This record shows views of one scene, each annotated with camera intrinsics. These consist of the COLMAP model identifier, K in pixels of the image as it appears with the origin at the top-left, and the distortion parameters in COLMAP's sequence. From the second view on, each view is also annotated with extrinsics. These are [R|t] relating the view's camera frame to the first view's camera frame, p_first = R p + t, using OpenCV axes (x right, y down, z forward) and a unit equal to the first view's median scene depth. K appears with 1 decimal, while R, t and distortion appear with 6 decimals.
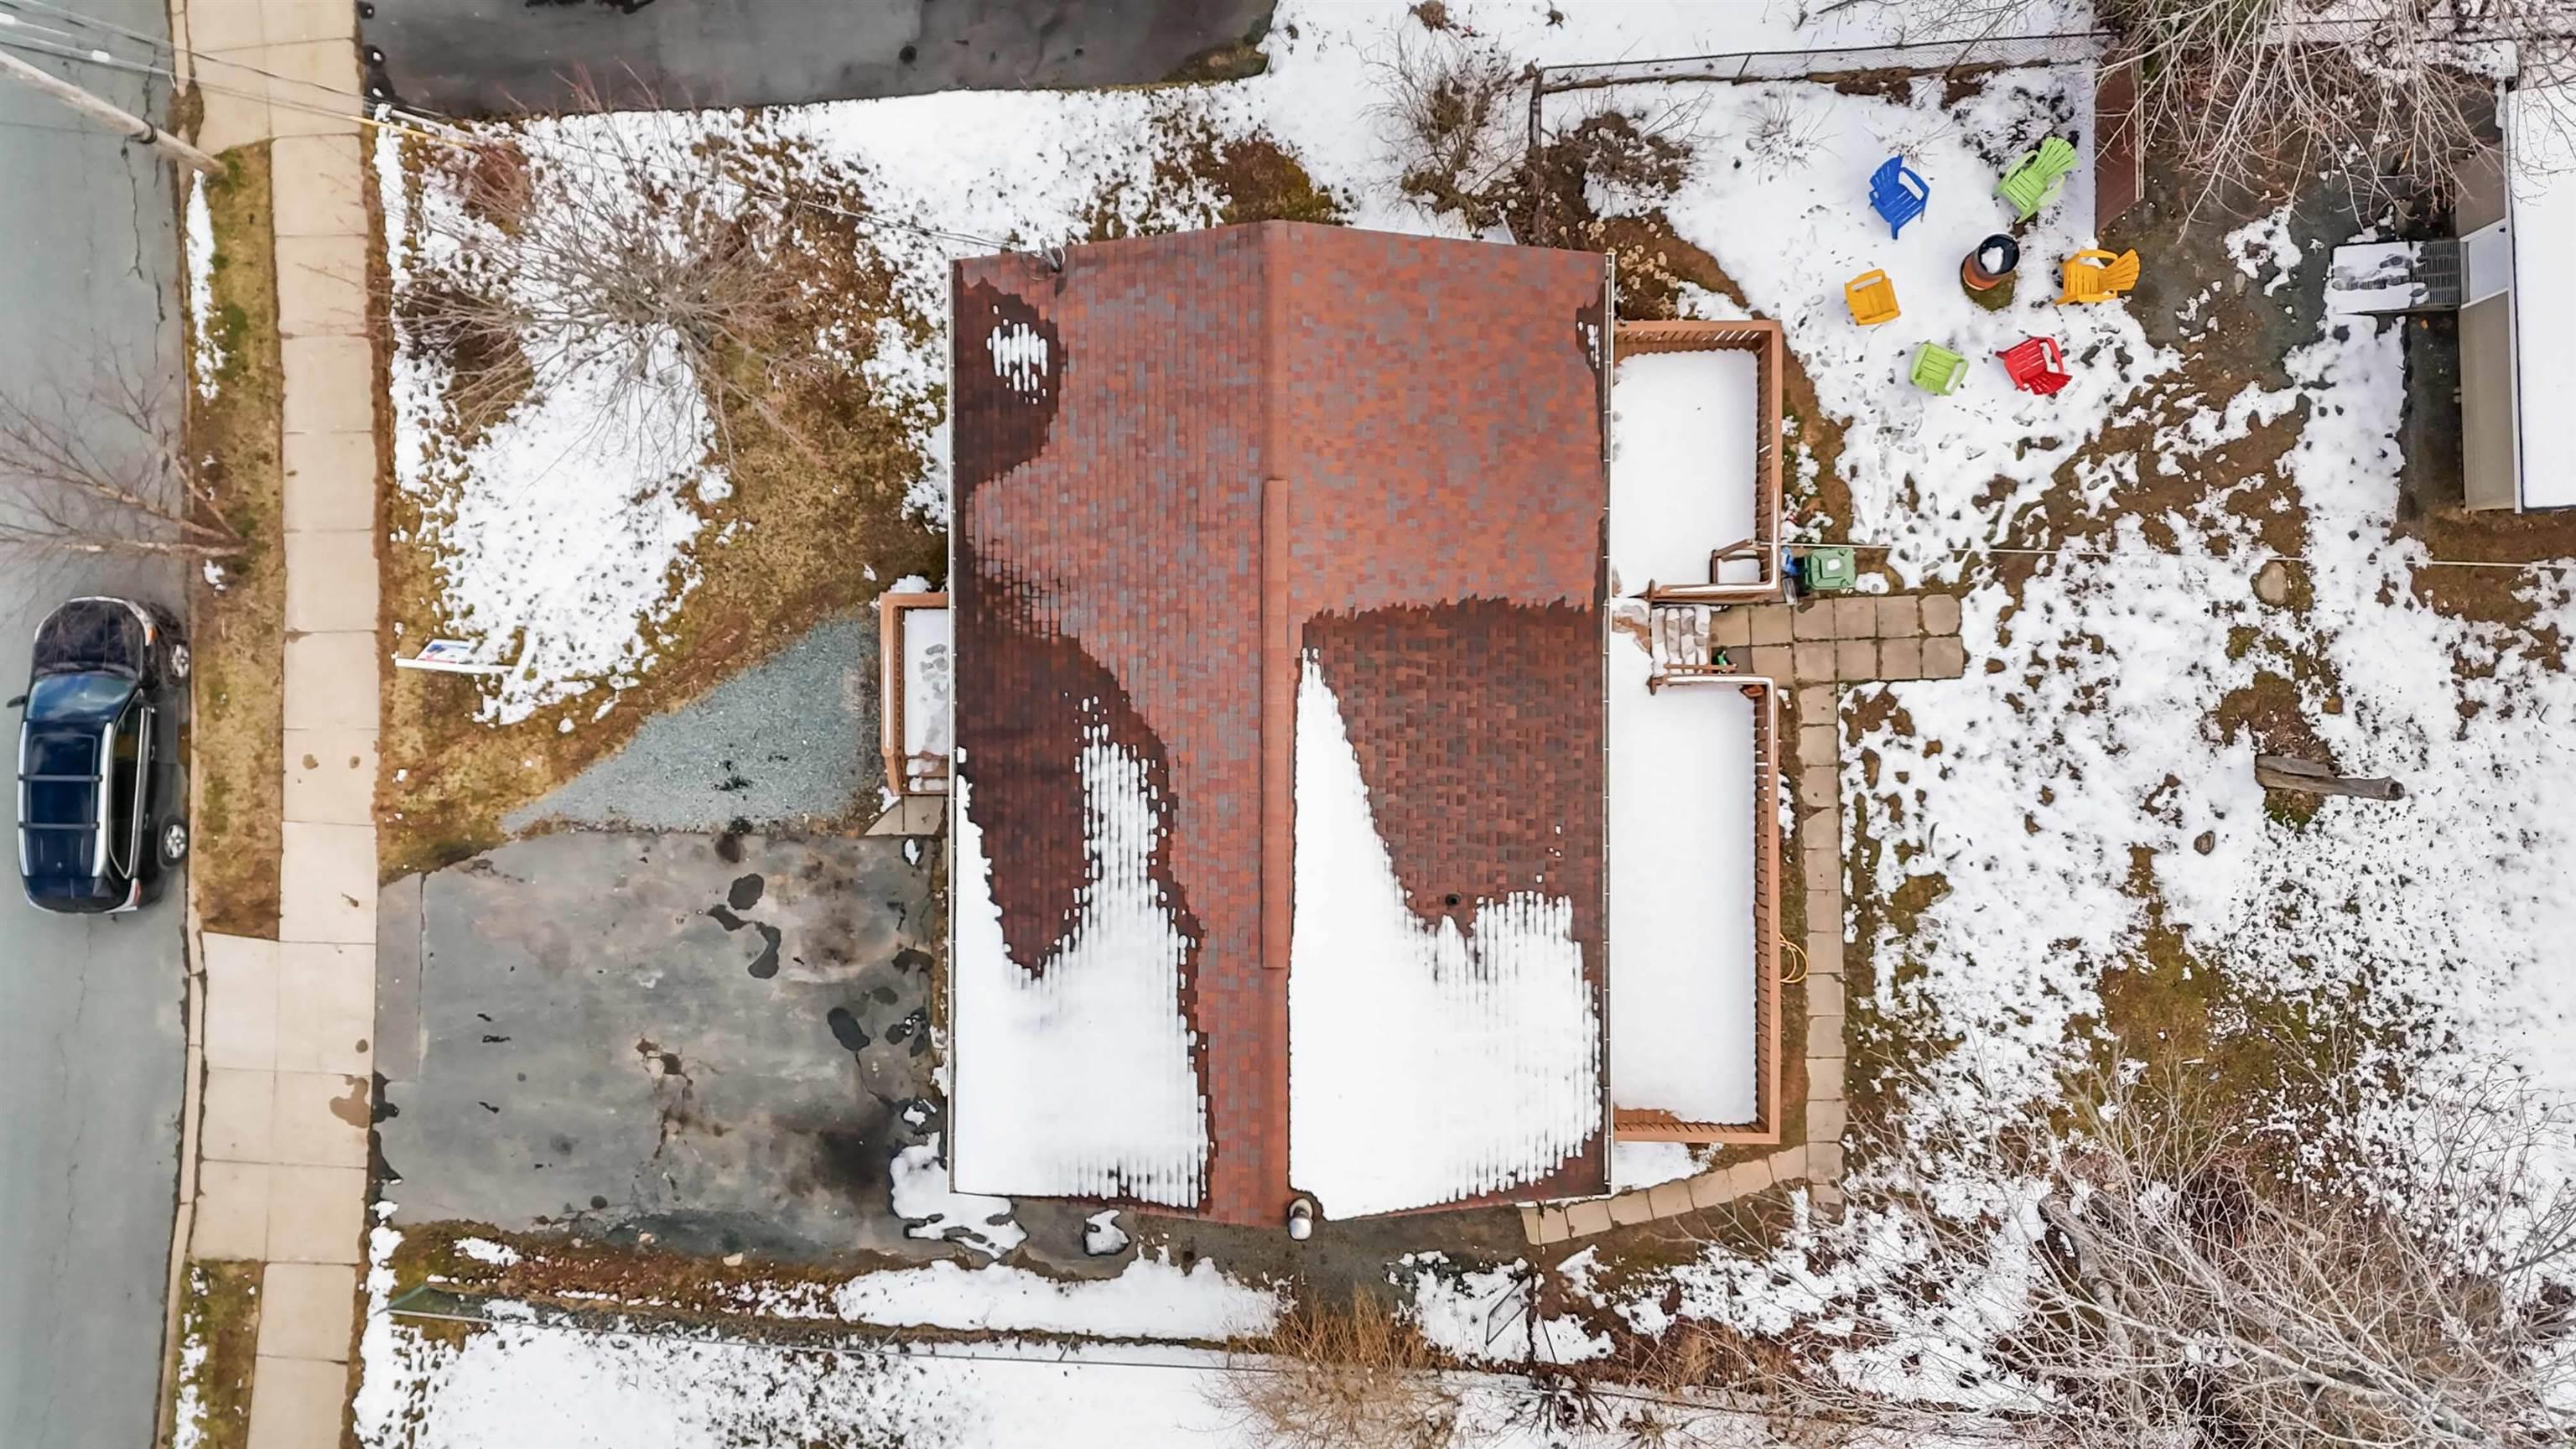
lens RADIAL K [[1908.1, 0, 1278.5], [0, 1908.1, 764.5], [0, 0, 1]] dist [0.044768, 0.008729]
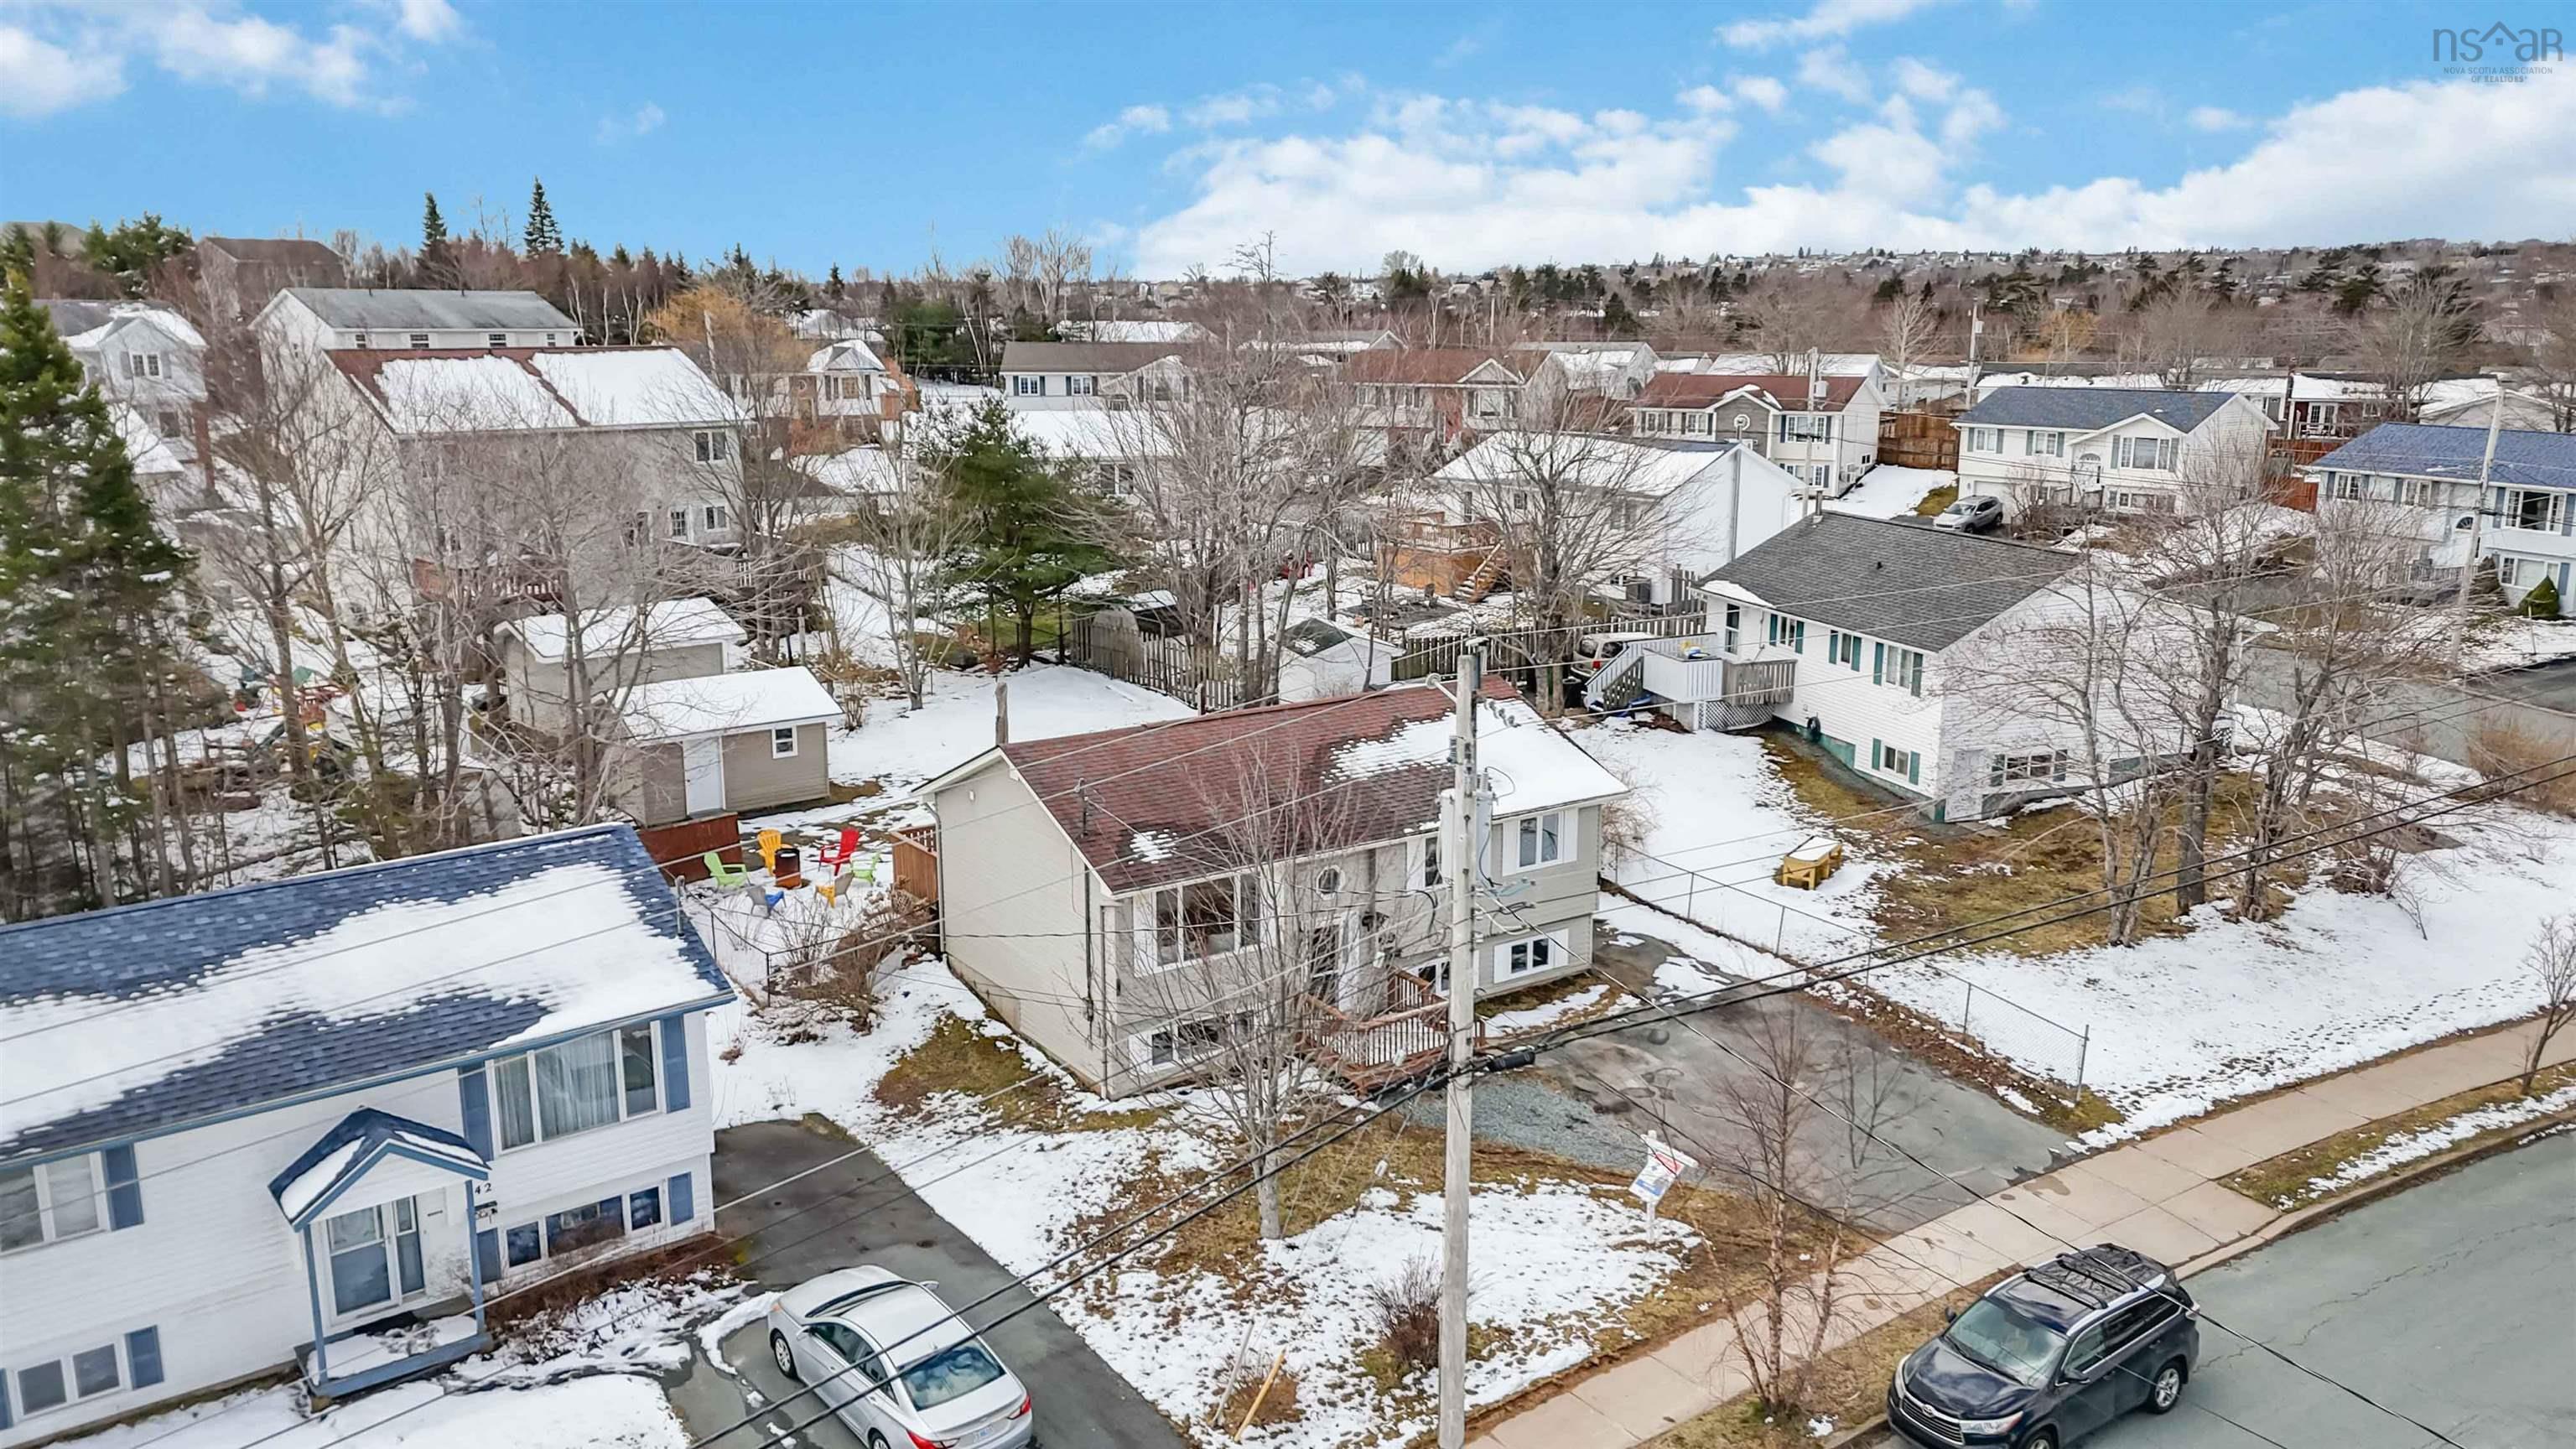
lens RADIAL K [[1871.7, 0, 1288.0], [0, 1871.7, 724.5], [0, 0, 1]] dist [0.067950, -0.004053]
pose [[-0.564809, -0.154447, 0.810640, -1.114679], [0.824942, -0.131225, 0.549773, -0.756430], [0.021466, 0.979248, 0.201527, 0.560629]]
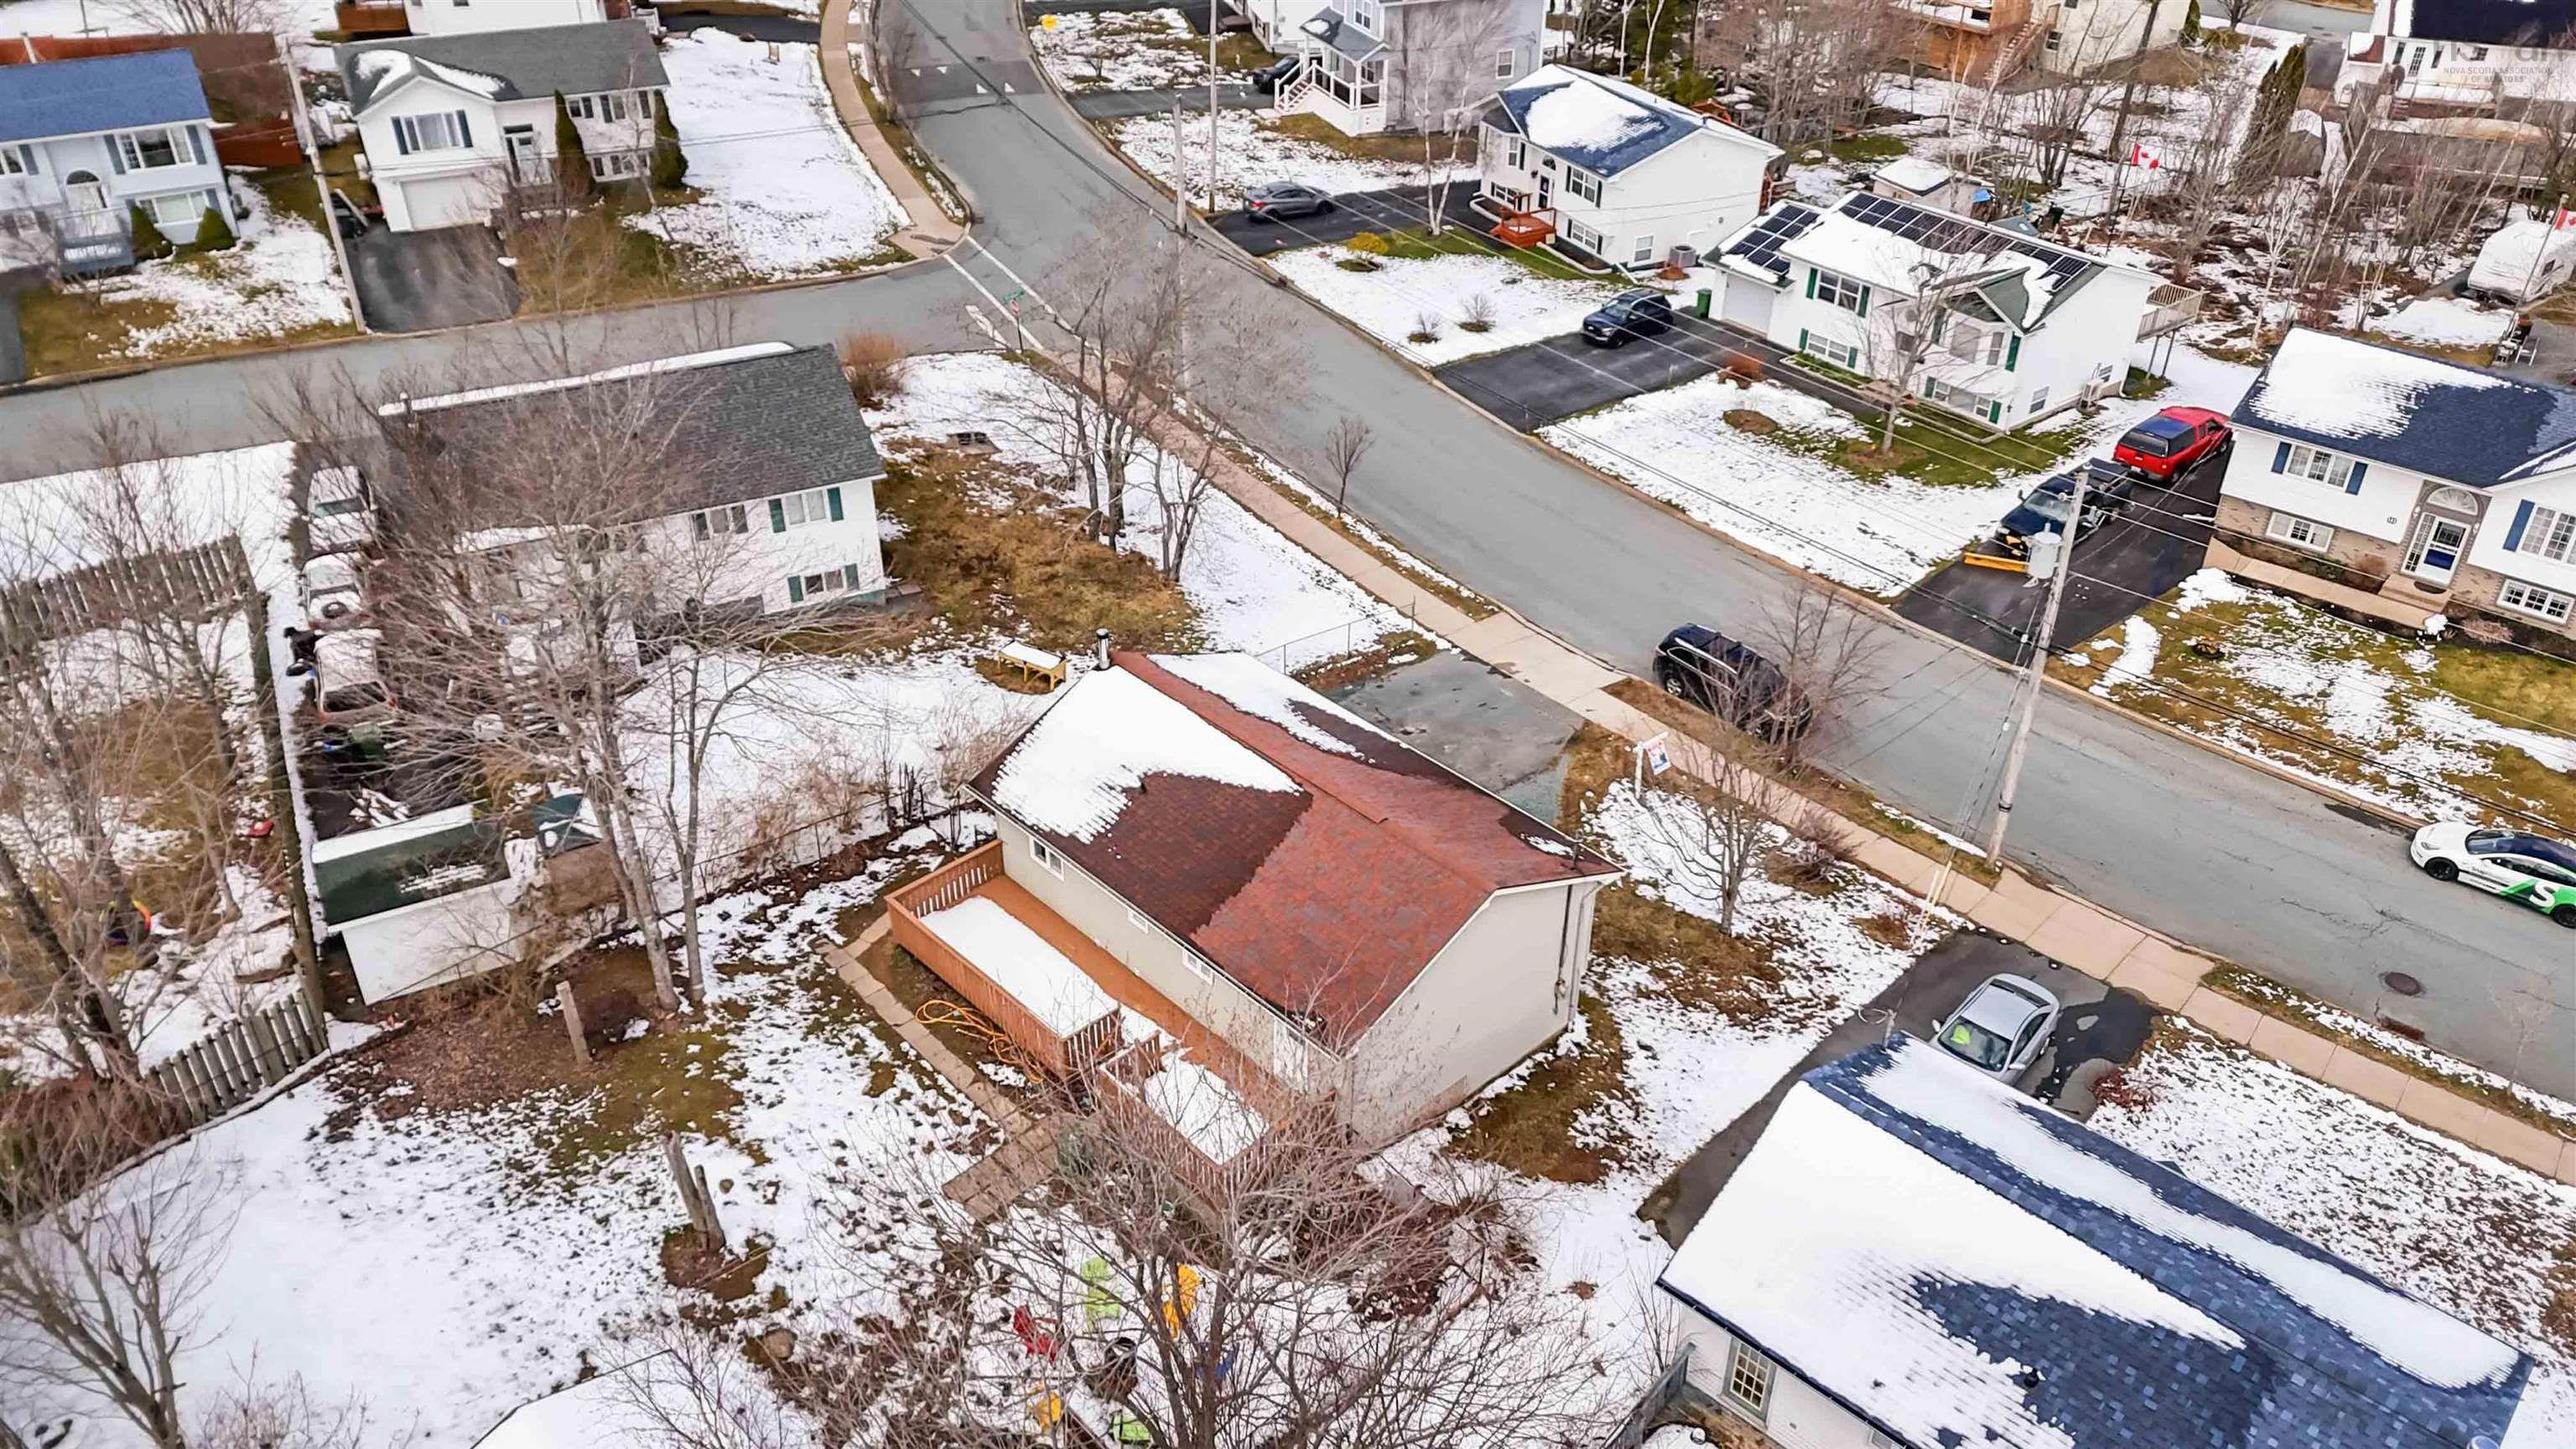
lens RADIAL K [[1871.7, 0, 1288.0], [0, 1871.7, 724.5], [0, 0, 1]] dist [0.067950, -0.004053]
pose [[-0.731207, 0.390502, -0.559326, 0.790325], [-0.682122, -0.410387, 0.605220, -0.876757], [0.006800, 0.824069, 0.566448, -0.012704]]
